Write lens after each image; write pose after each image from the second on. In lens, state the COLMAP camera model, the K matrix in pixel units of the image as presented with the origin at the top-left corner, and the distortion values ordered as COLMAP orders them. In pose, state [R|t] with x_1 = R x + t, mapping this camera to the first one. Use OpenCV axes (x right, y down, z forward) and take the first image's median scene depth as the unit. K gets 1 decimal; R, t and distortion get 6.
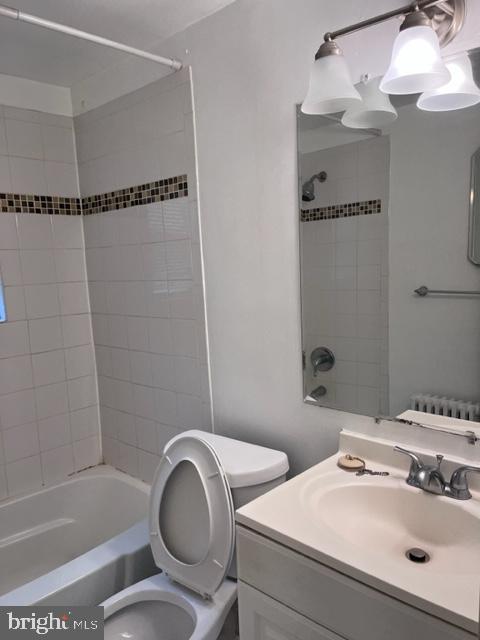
lens RADIAL K [[481.8, 0, 241.1], [0, 481.8, 321.5], [0, 0, 1]] dist [0.040740, -0.015682]
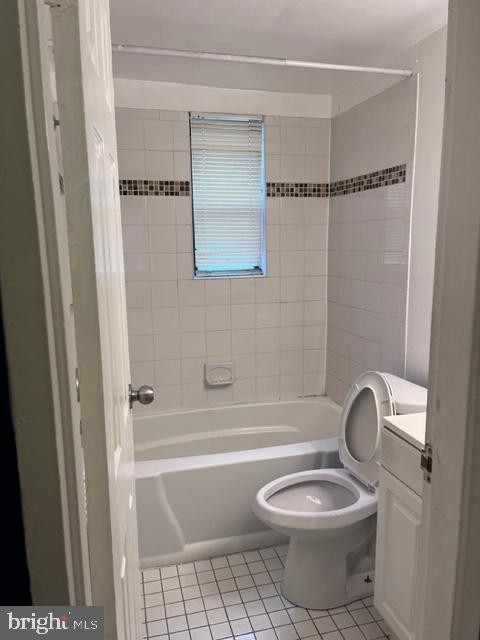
lens RADIAL K [[481.8, 0, 238.9], [0, 481.8, 320.2], [0, 0, 1]] dist [0.040740, -0.015682]
pose [[0.849134, 0.122111, -0.513868, 0.190148], [-0.094806, 0.992344, 0.079150, 0.024960], [0.519599, -0.018491, 0.854210, -0.242594]]
